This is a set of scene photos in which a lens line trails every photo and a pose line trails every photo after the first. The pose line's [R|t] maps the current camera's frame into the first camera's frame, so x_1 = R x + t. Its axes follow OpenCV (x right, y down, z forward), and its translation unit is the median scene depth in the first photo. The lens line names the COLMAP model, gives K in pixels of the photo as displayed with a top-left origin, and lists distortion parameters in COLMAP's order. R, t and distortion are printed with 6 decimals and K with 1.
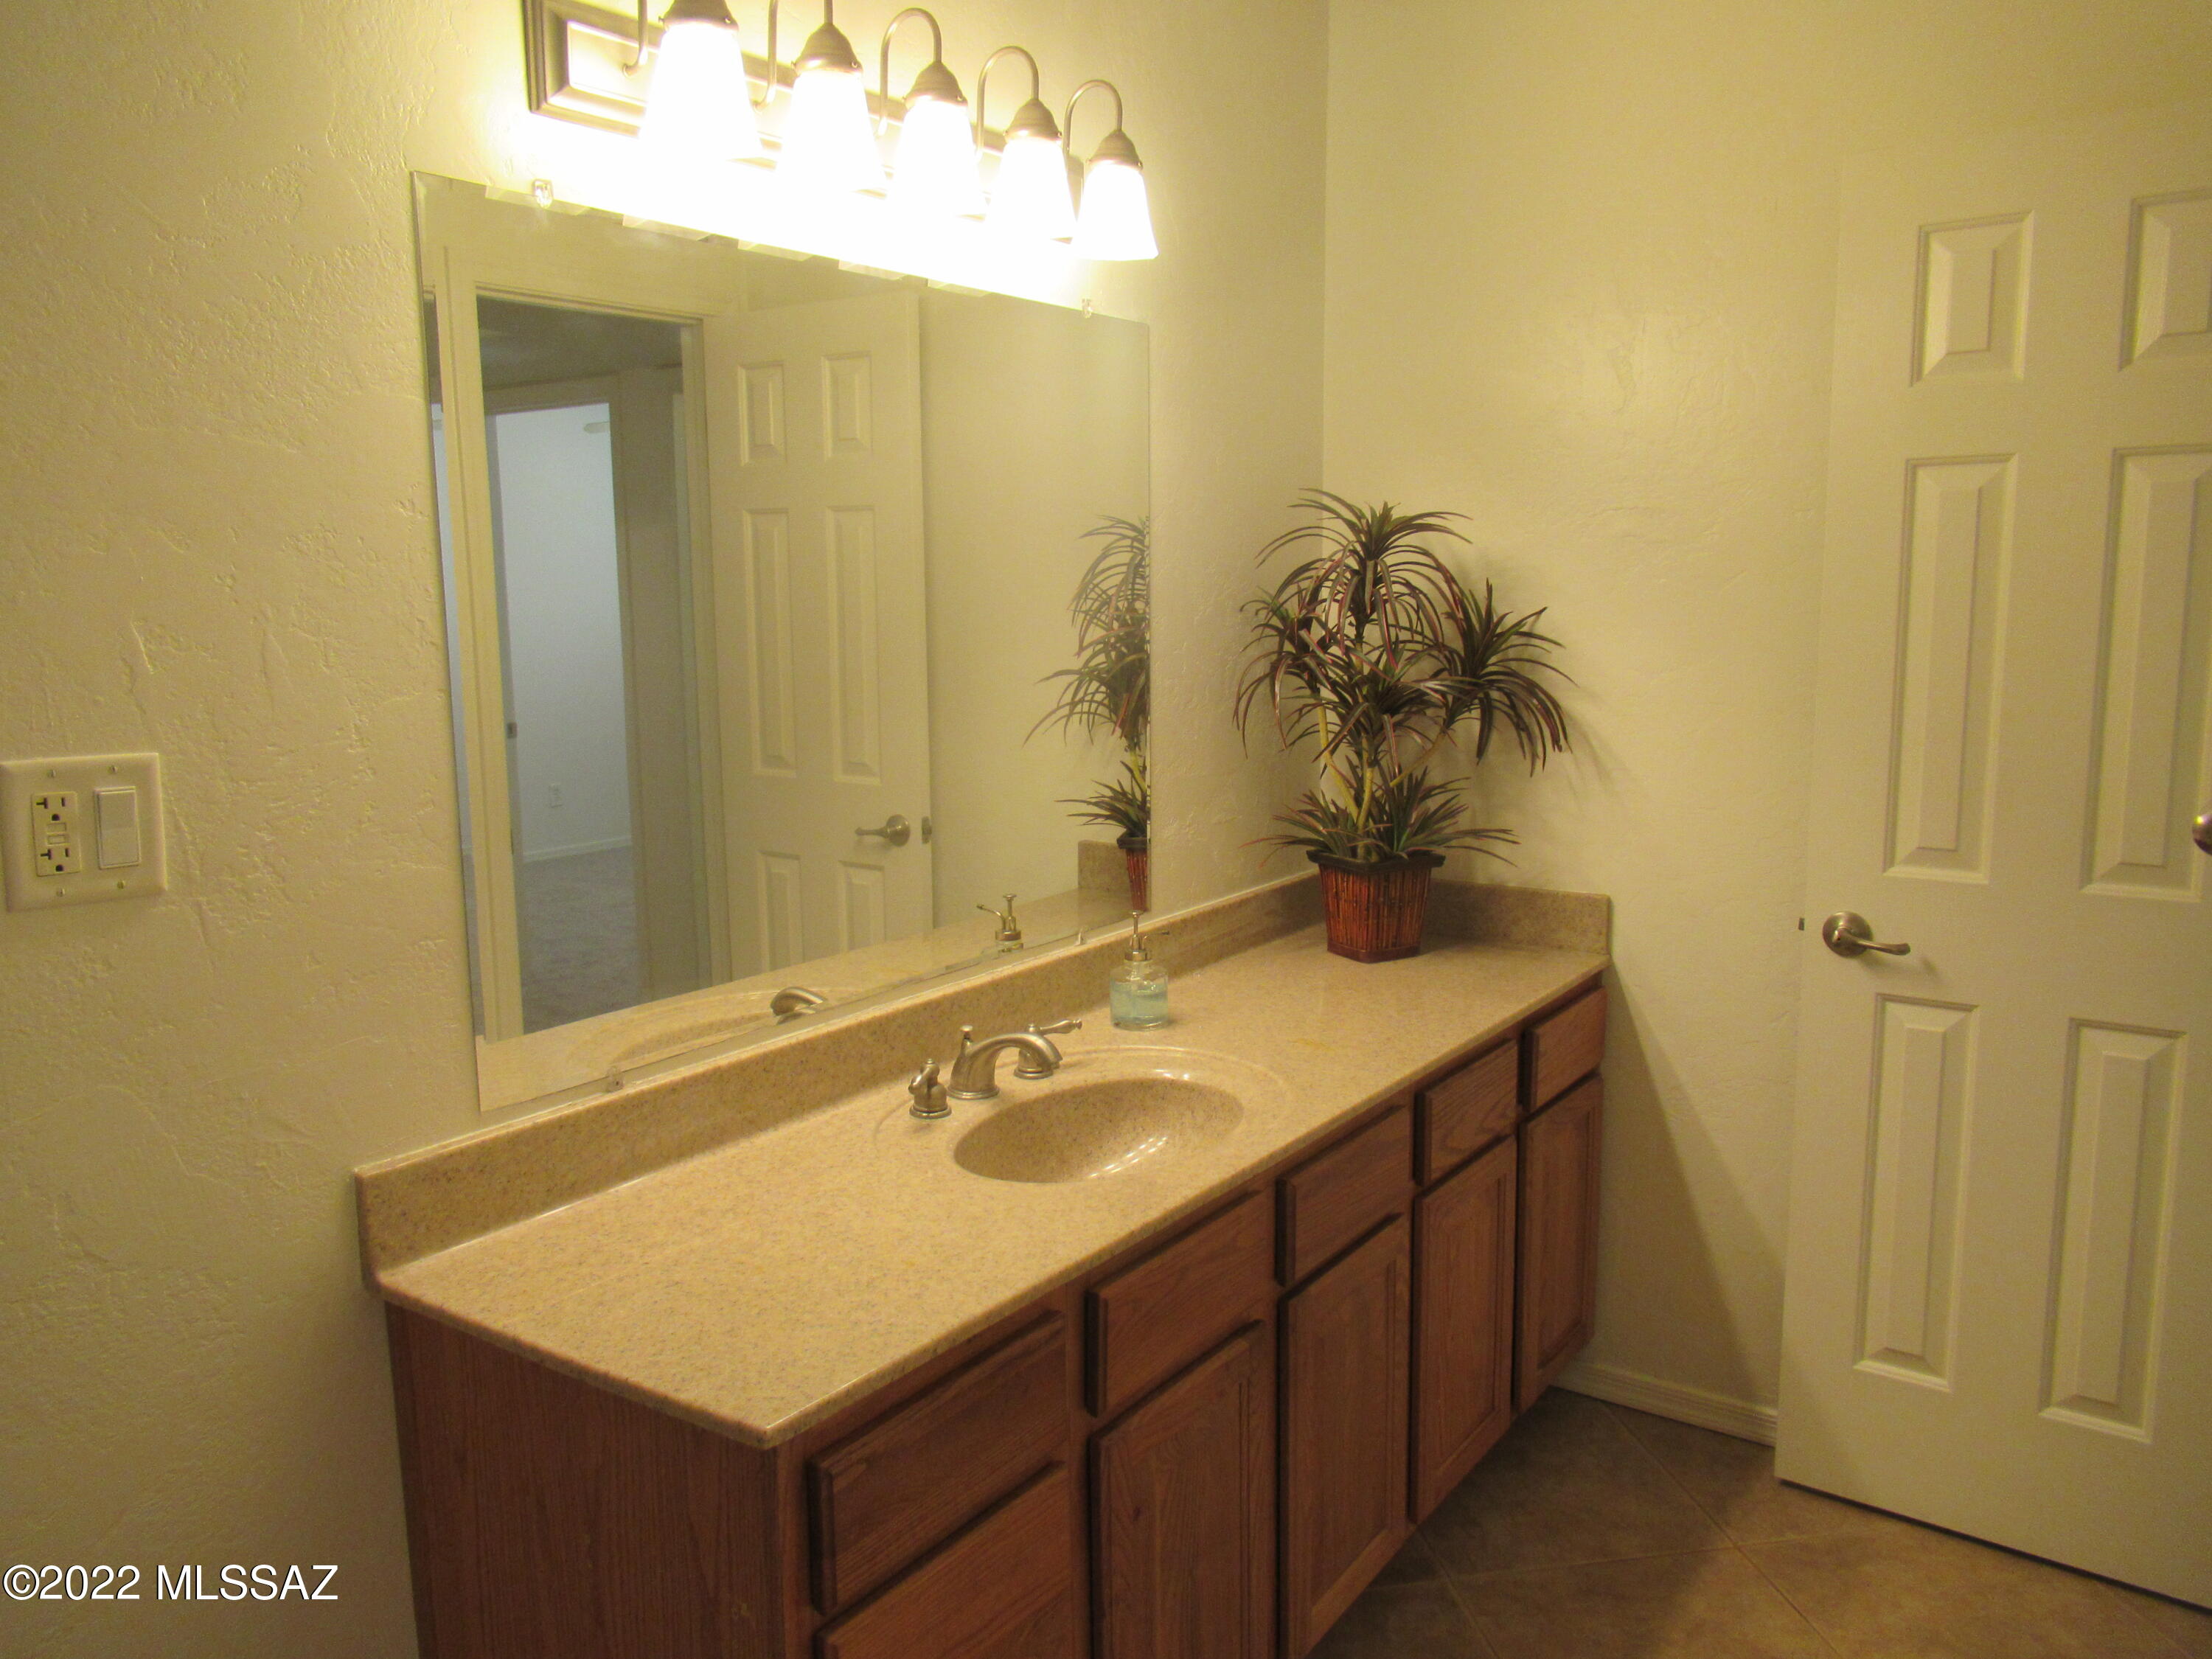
lens RADIAL K [[1659.8, 0, 1098.0], [0, 1659.8, 833.5], [0, 0, 1]] dist [-0.008049, -0.001561]
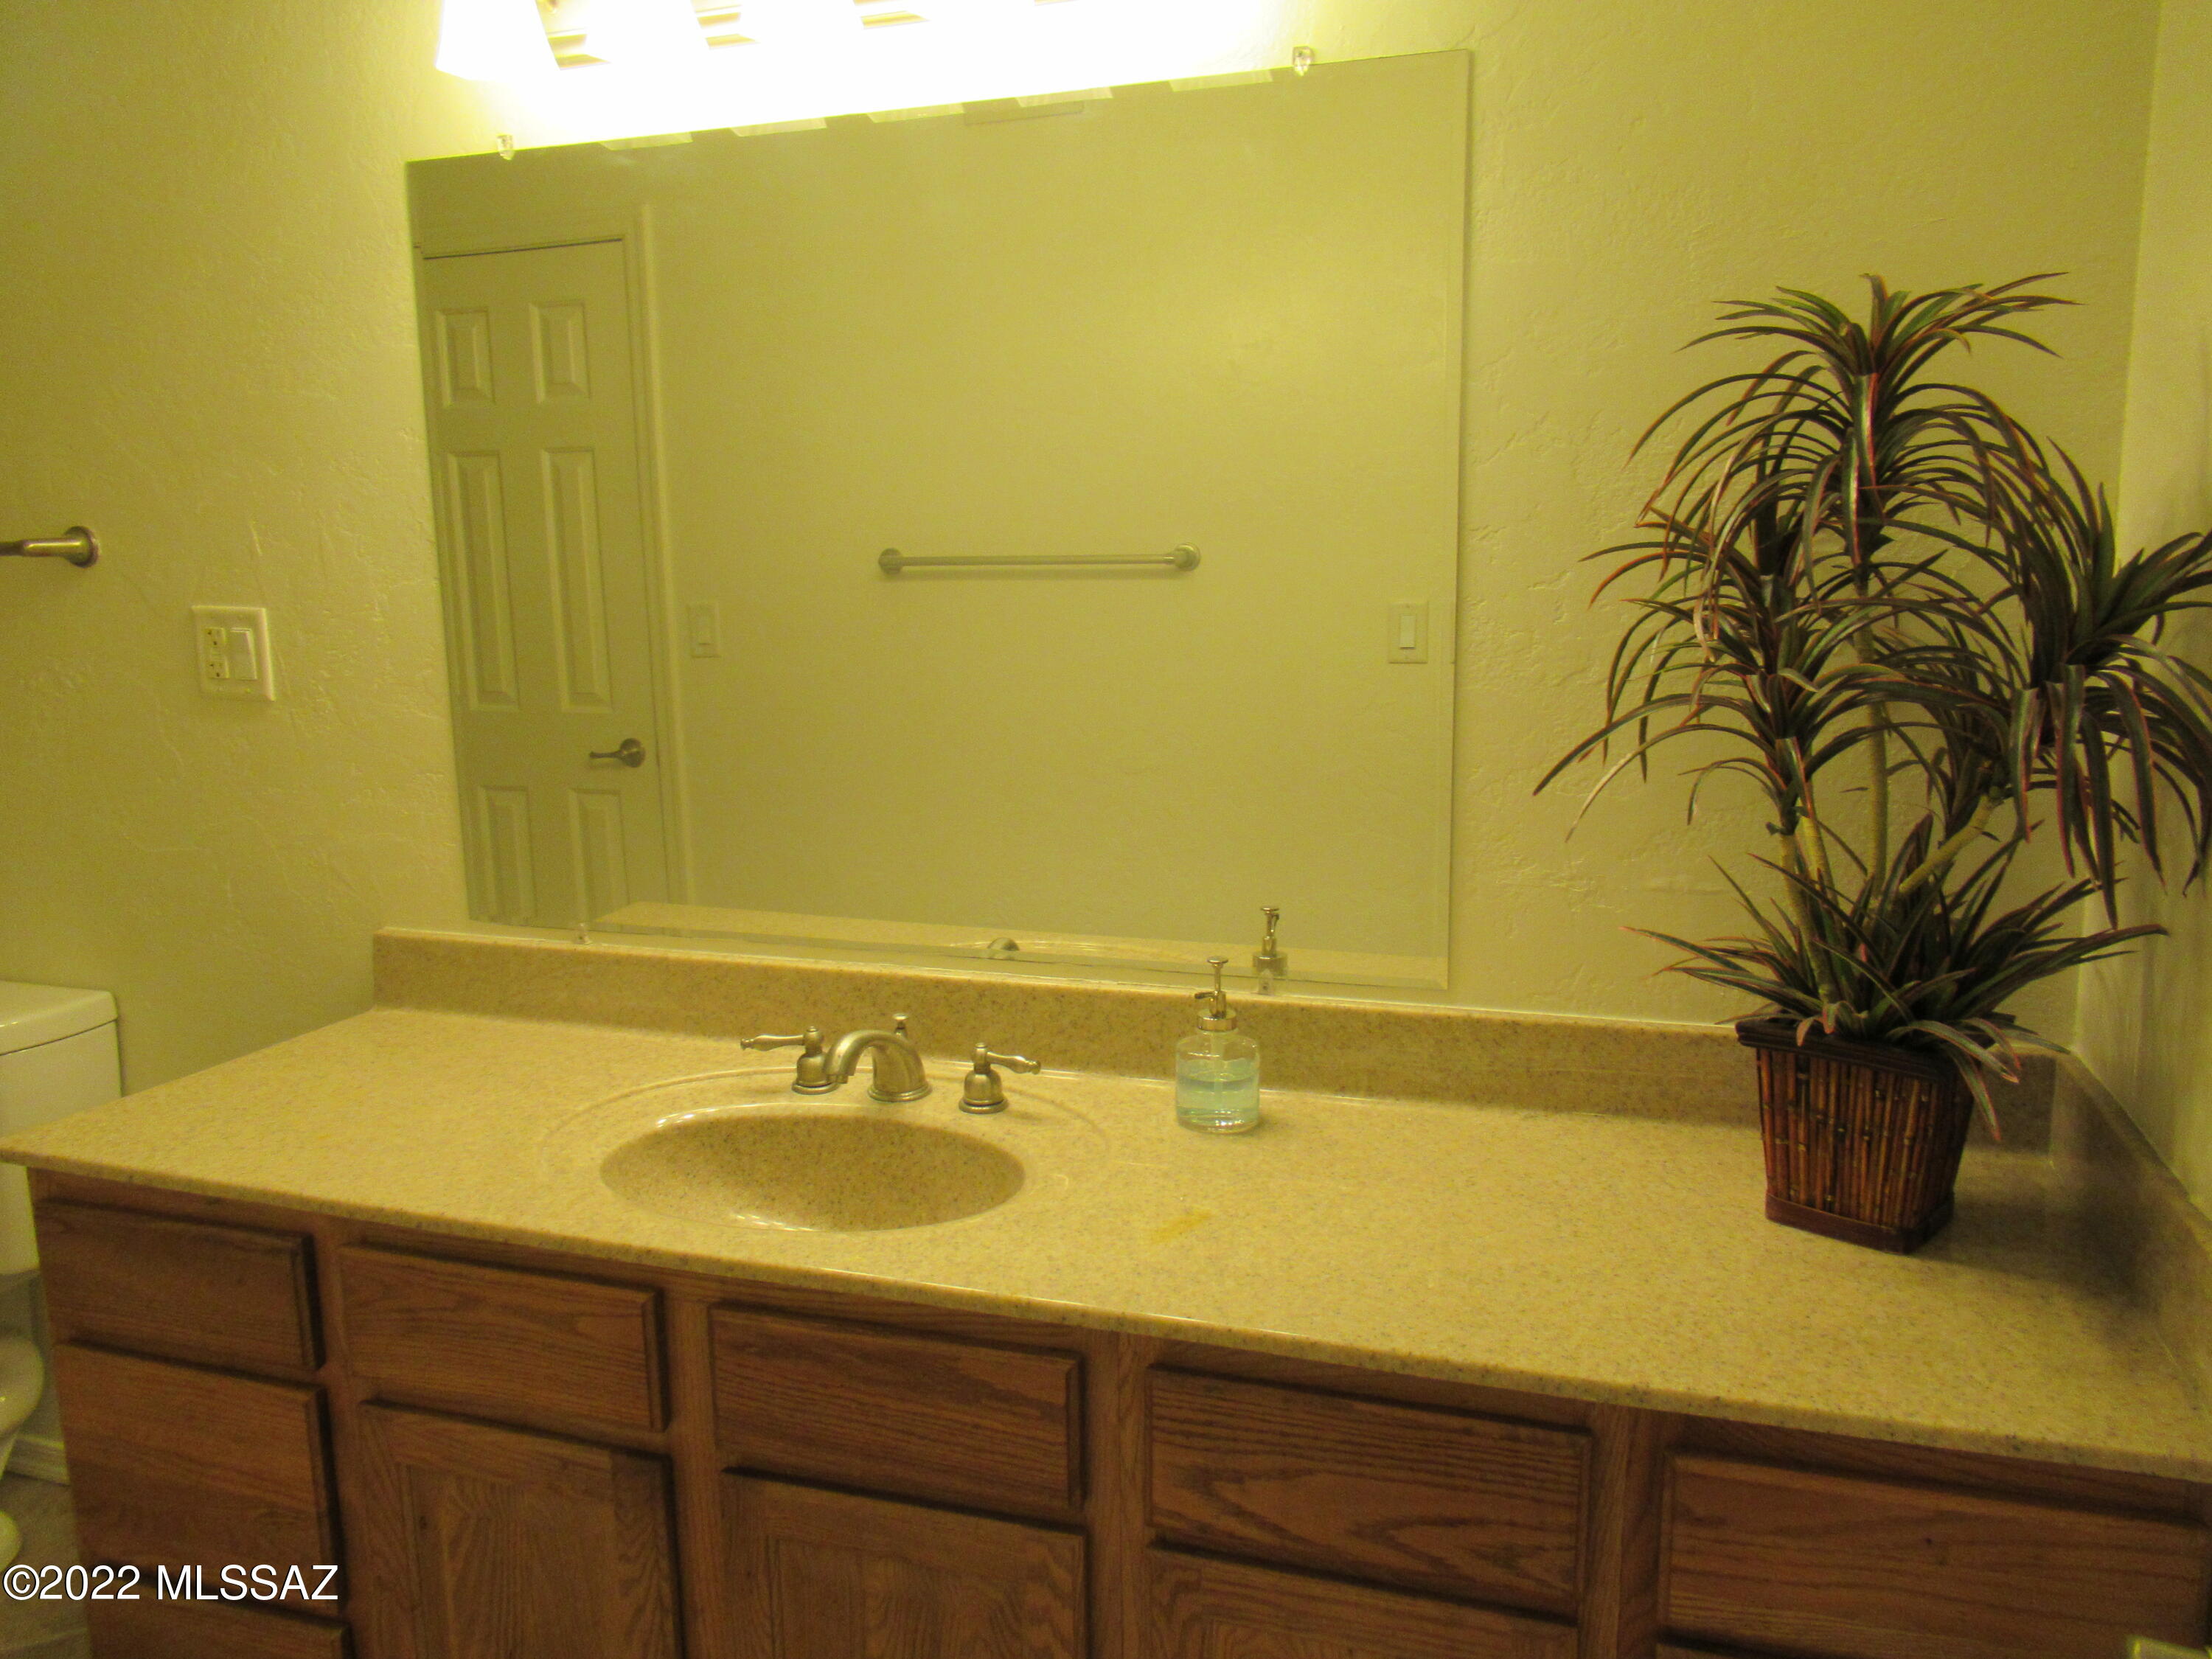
lens RADIAL K [[1659.8, 0, 1098.0], [0, 1659.8, 833.5], [0, 0, 1]] dist [-0.008049, -0.001561]
pose [[0.287645, 0.176327, -0.941365, 0.842693], [-0.132671, 0.980766, 0.143168, -0.124822], [0.948503, 0.083711, 0.305506, 0.963961]]
